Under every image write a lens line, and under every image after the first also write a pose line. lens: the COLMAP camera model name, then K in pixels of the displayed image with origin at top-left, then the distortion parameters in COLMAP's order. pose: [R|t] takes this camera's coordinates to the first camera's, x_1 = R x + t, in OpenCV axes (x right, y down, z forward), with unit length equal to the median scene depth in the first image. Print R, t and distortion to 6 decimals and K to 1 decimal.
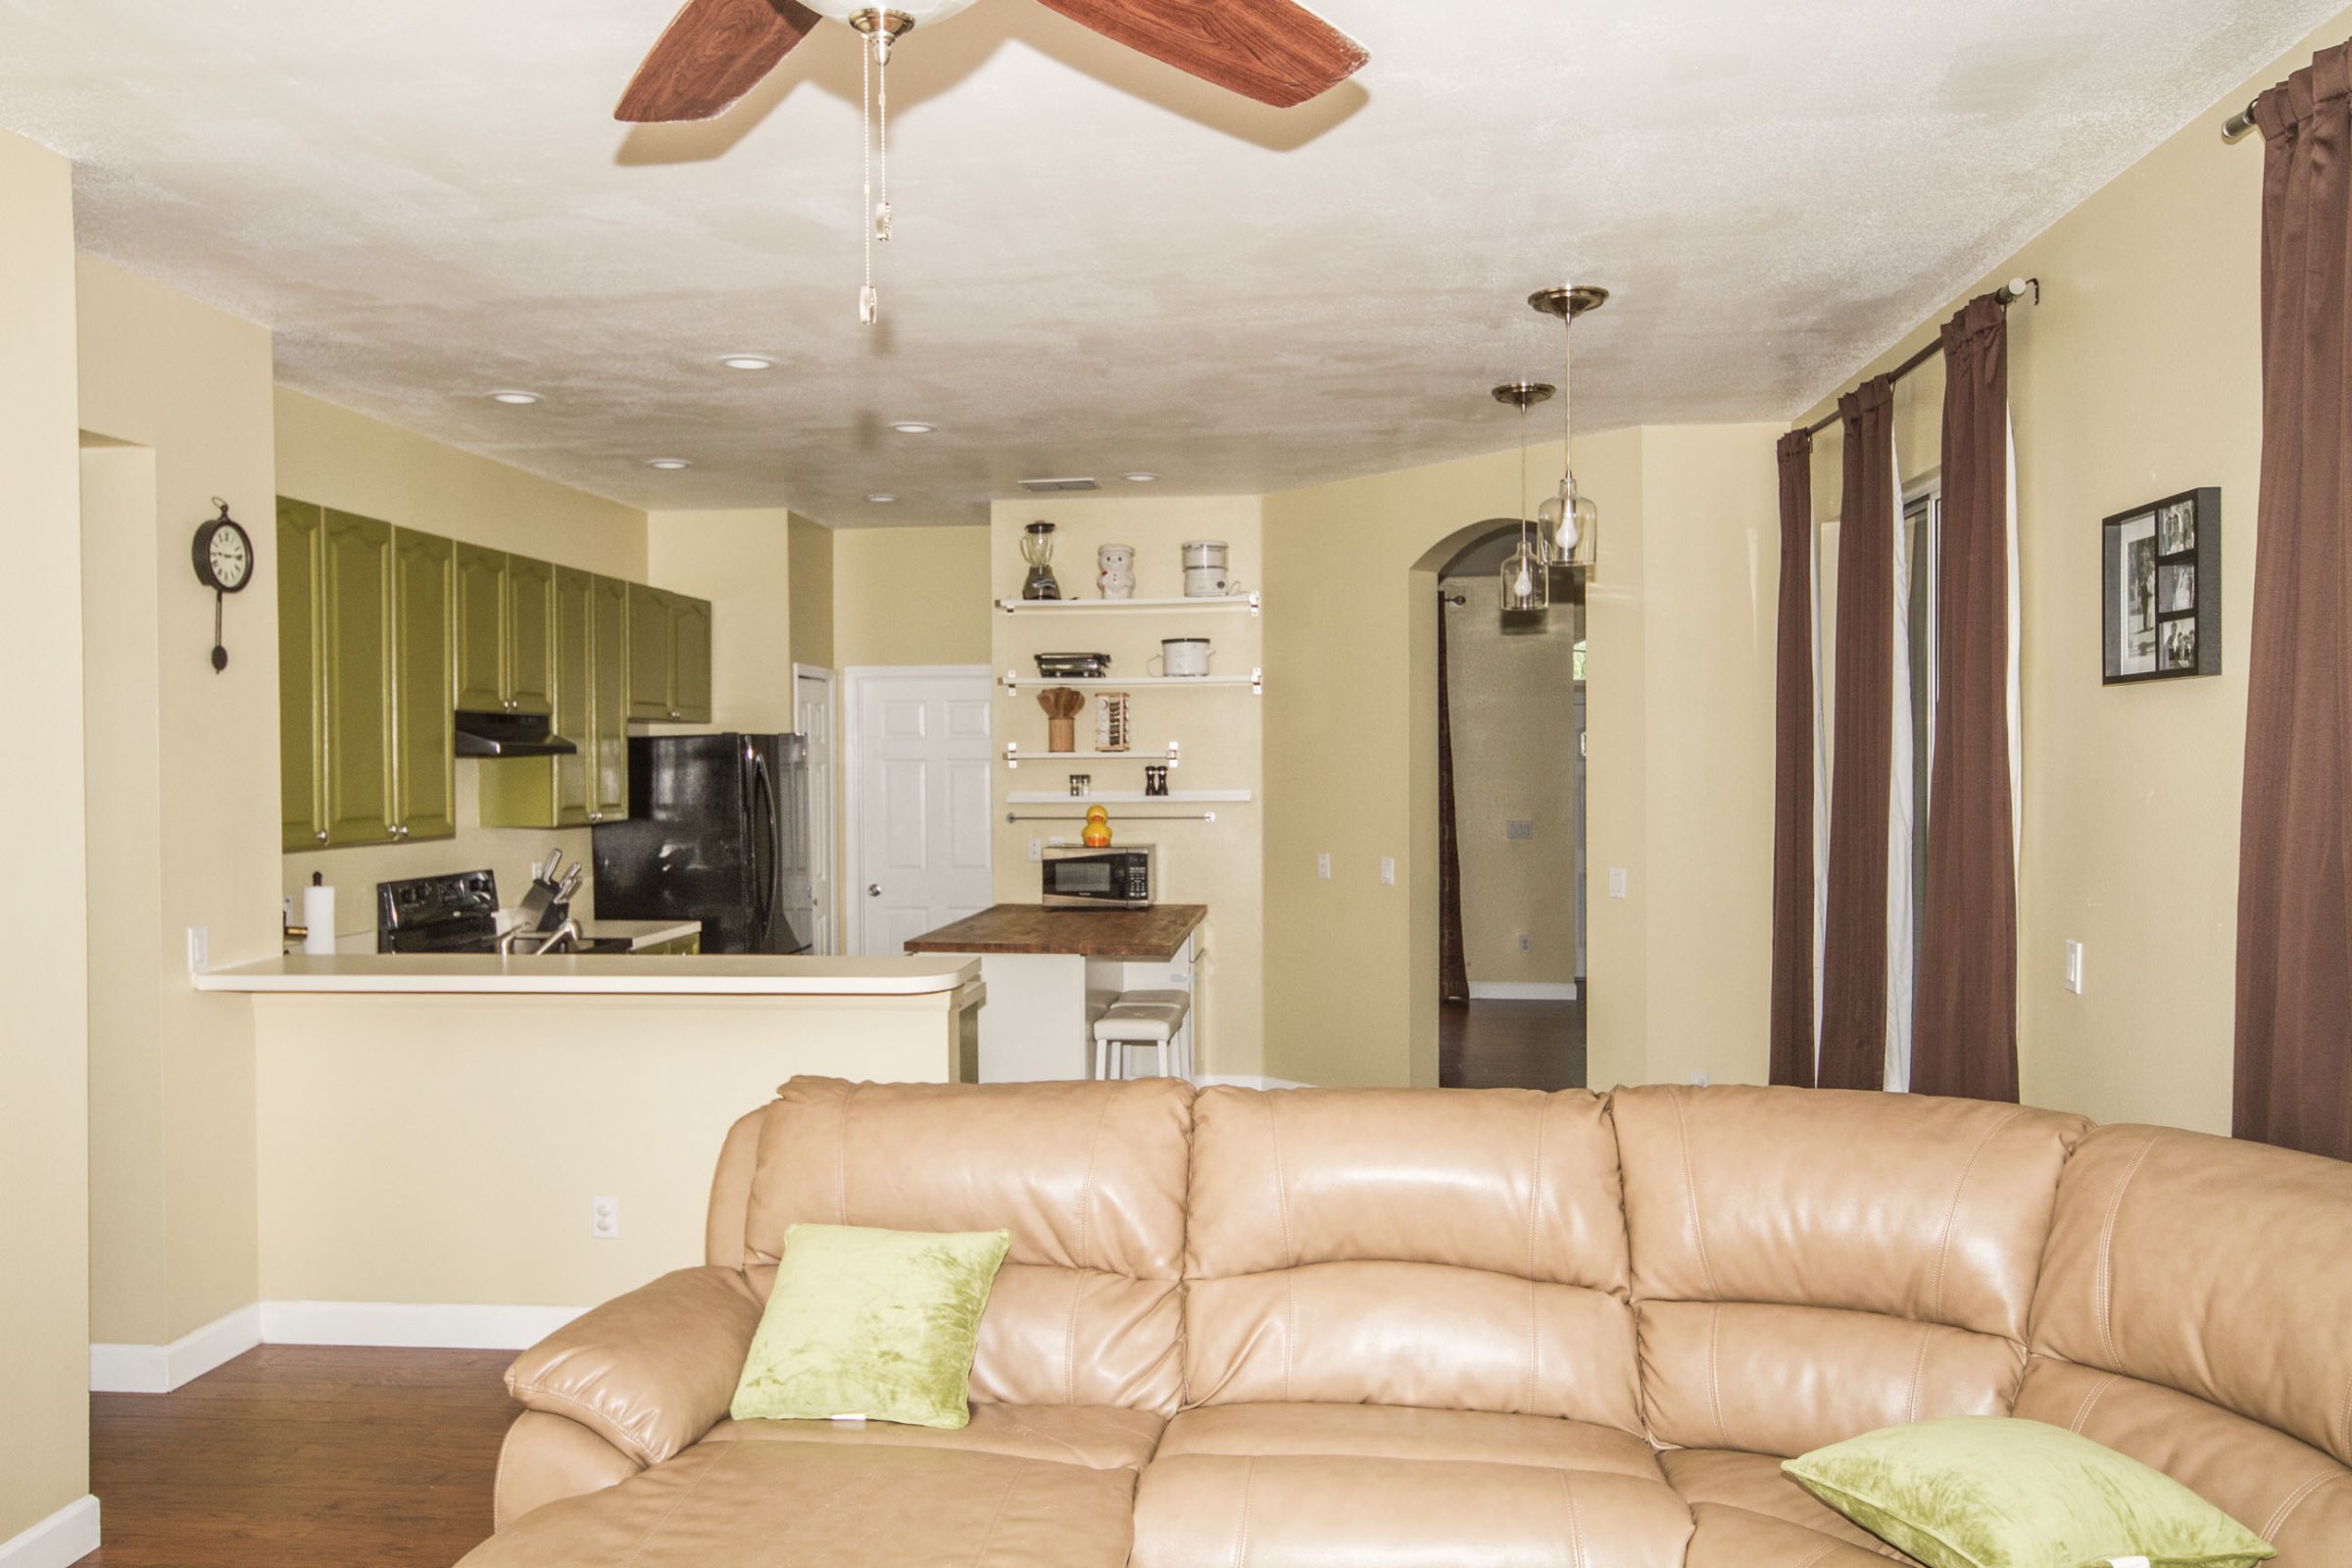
lens RADIAL K [[1722.5, 0, 1129.0], [0, 1722.5, 789.9], [0, 0, 1]] dist [0.004744, 0.003225]
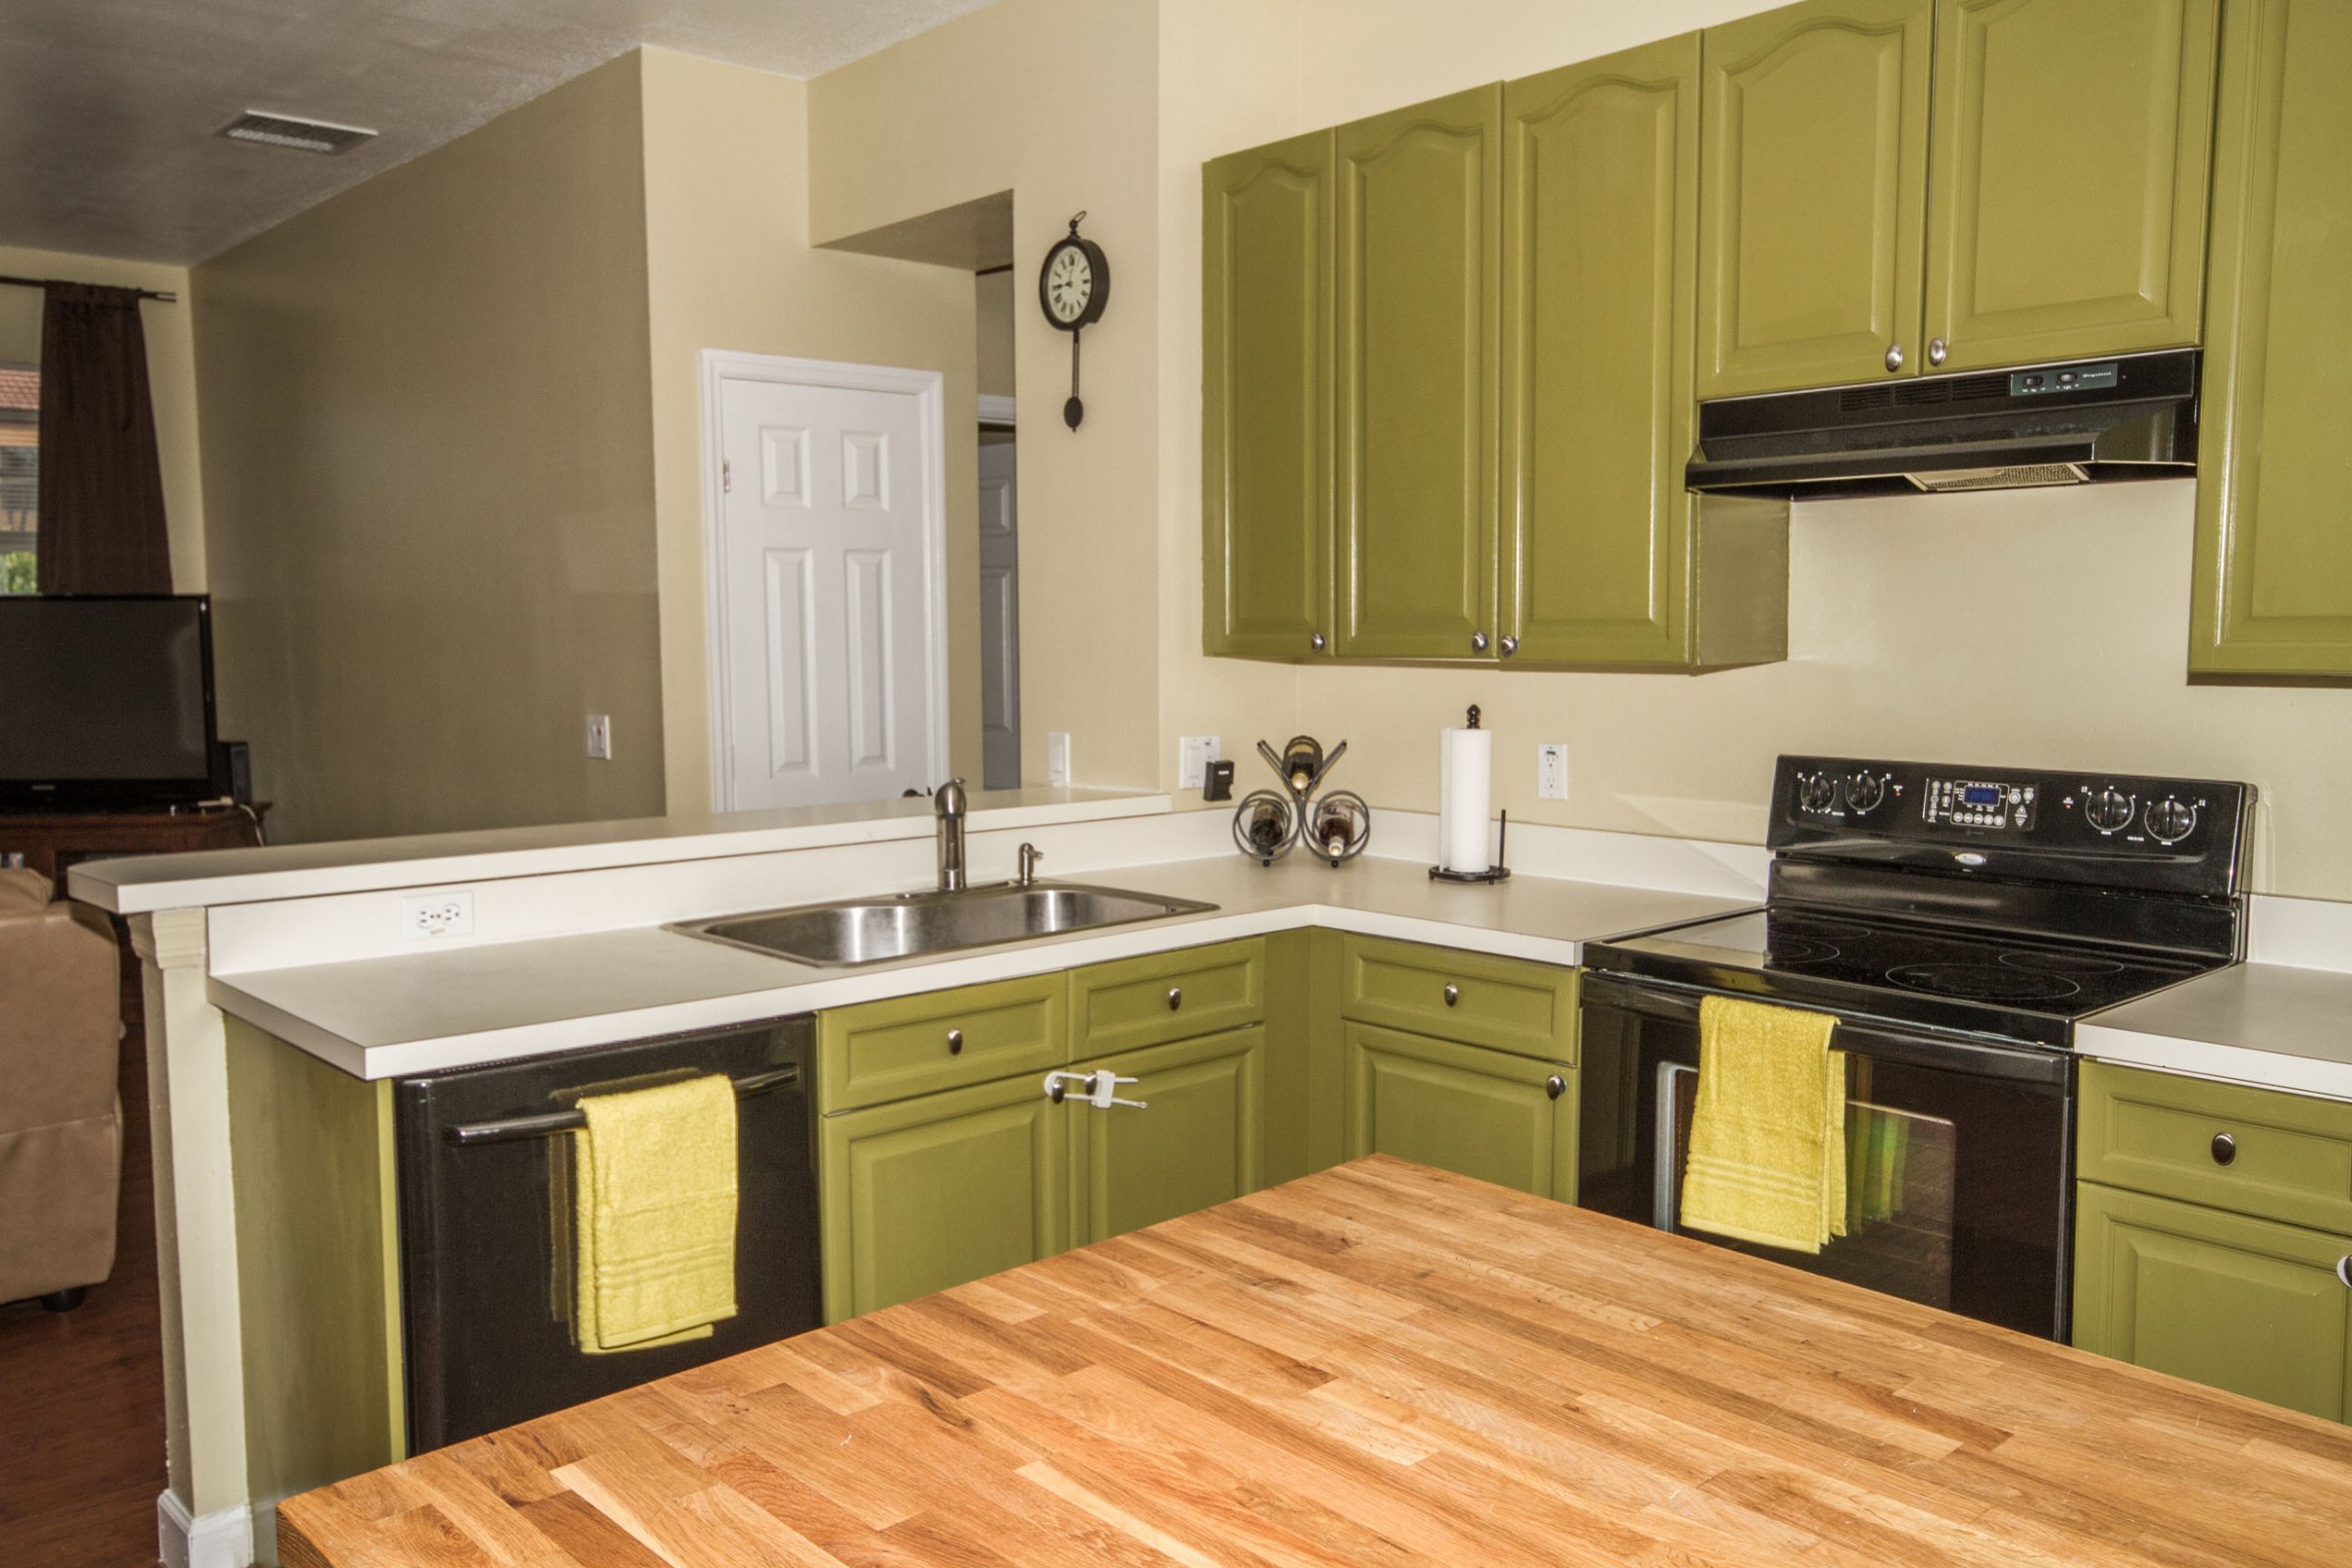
lens RADIAL K [[1866.7, 0, 1171.8], [0, 1866.7, 790.9], [0, 0, 1]] dist [0.004340, 0.001502]
pose [[-0.644137, 0.080388, -0.760674, 0.087295], [-0.002689, 0.994218, 0.107346, 0.004674], [0.764906, 0.071191, -0.640196, 1.046642]]
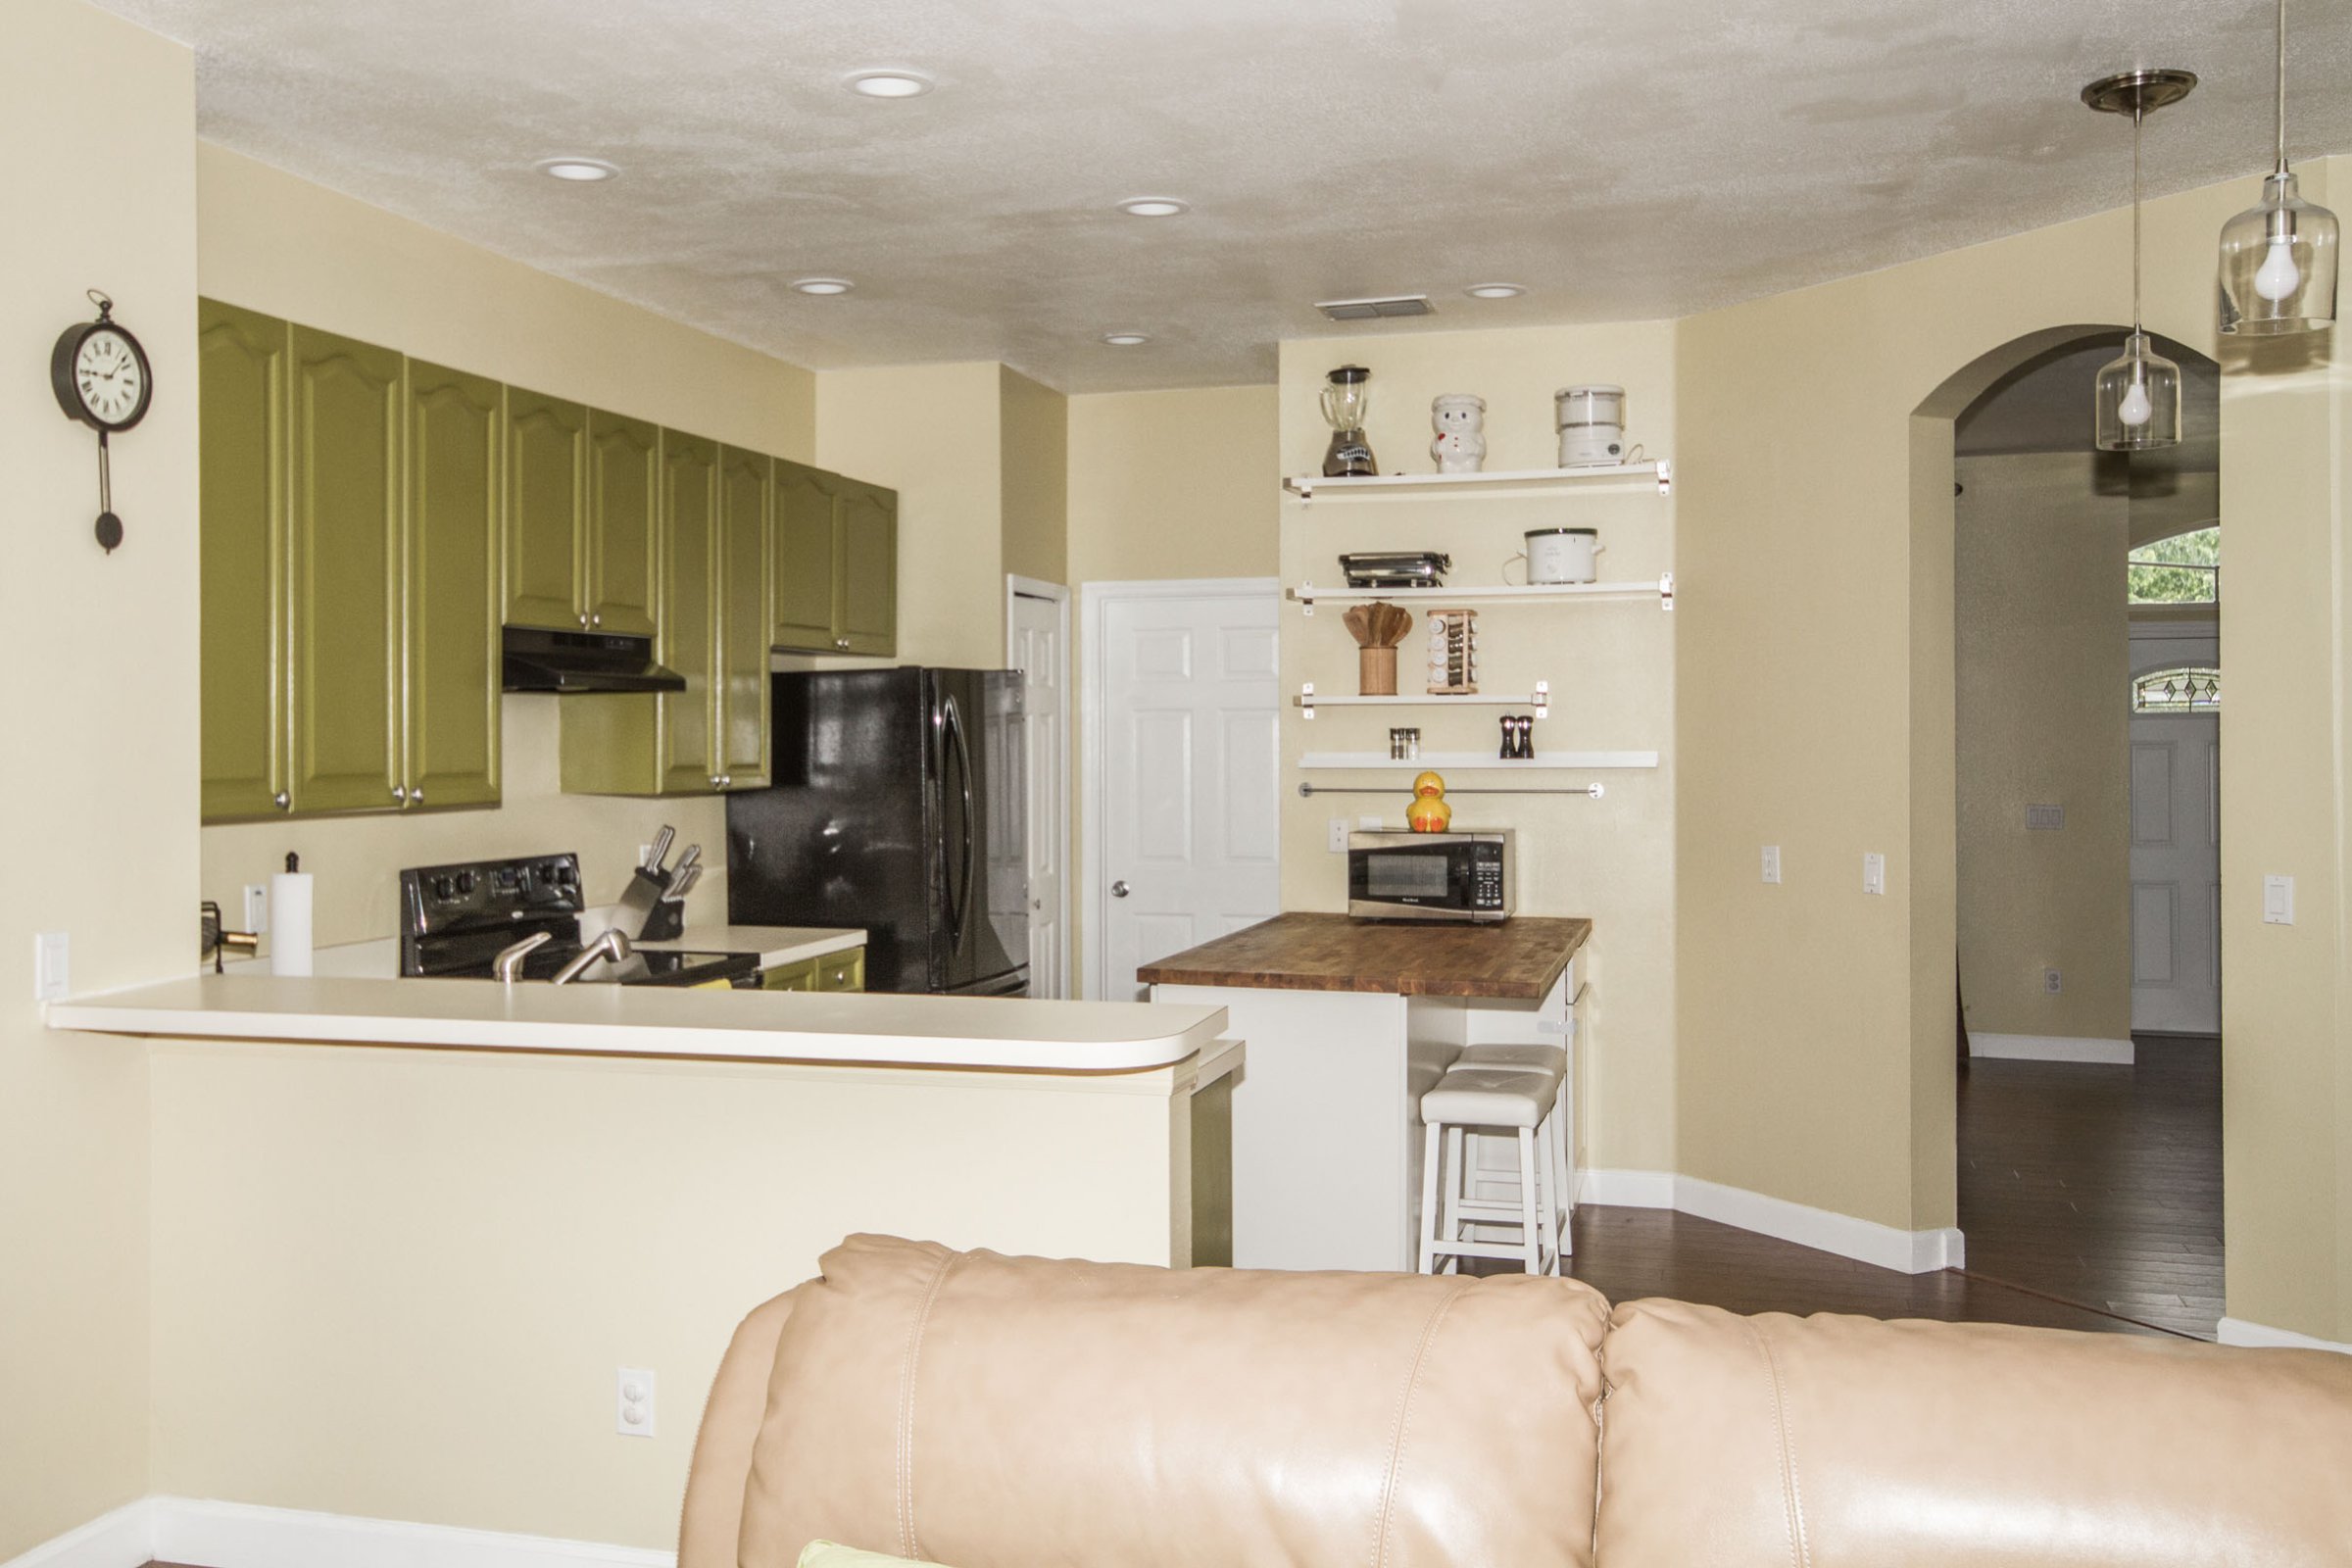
lens RADIAL K [[2086.9, 0, 1120.6], [0, 2086.9, 729.7], [0, 0, 1]] dist [0.019122, 0.016573]
pose [[0.985713, 0.002935, -0.168406, 0.000550], [-0.005925, 0.999834, -0.017252, 0.008221], [0.168327, 0.018004, 0.985567, 0.173325]]
